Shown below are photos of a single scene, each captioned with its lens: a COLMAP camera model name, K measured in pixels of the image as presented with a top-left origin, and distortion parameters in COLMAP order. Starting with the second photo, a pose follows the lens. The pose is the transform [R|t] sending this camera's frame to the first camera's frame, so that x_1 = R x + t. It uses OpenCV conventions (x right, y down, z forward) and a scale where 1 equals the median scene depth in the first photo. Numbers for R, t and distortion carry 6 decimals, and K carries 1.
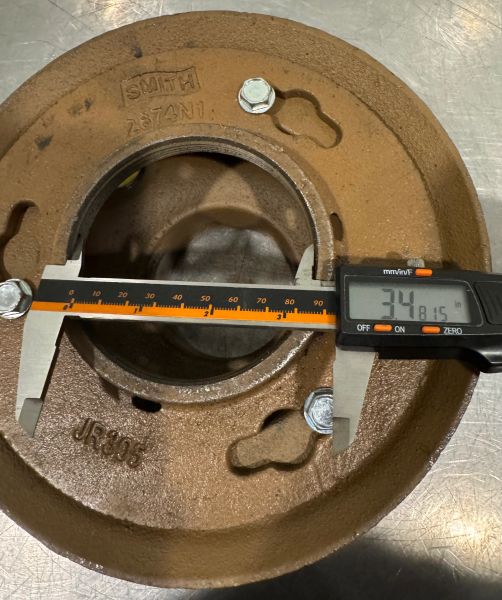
lens RADIAL K [[483.7, 0, 250.6], [0, 483.7, 251.8], [0, 0, 1]] dist [-0.044050, 0.005514]
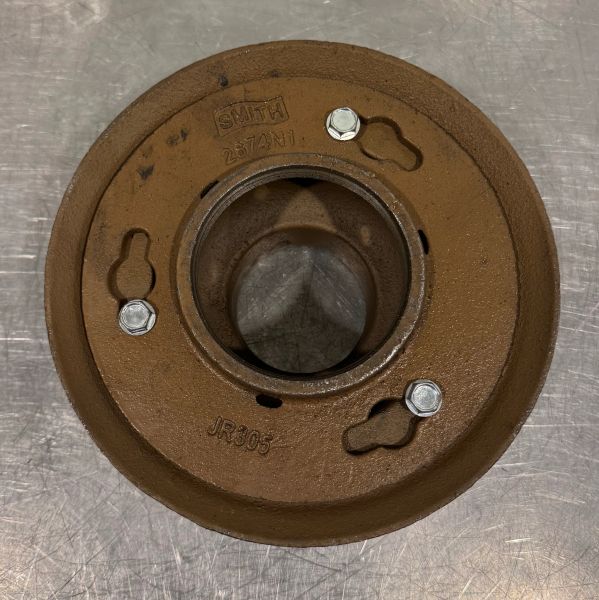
lens RADIAL K [[611.8, 0, 284.6], [0, 611.8, 299.7], [0, 0, 1]] dist [0.006860, -0.006269]
pose [[0.998127, -0.040387, 0.045956, -0.208820], [0.038548, 0.998447, 0.040222, 0.012736], [-0.047509, -0.038375, 0.998133, -0.408077]]
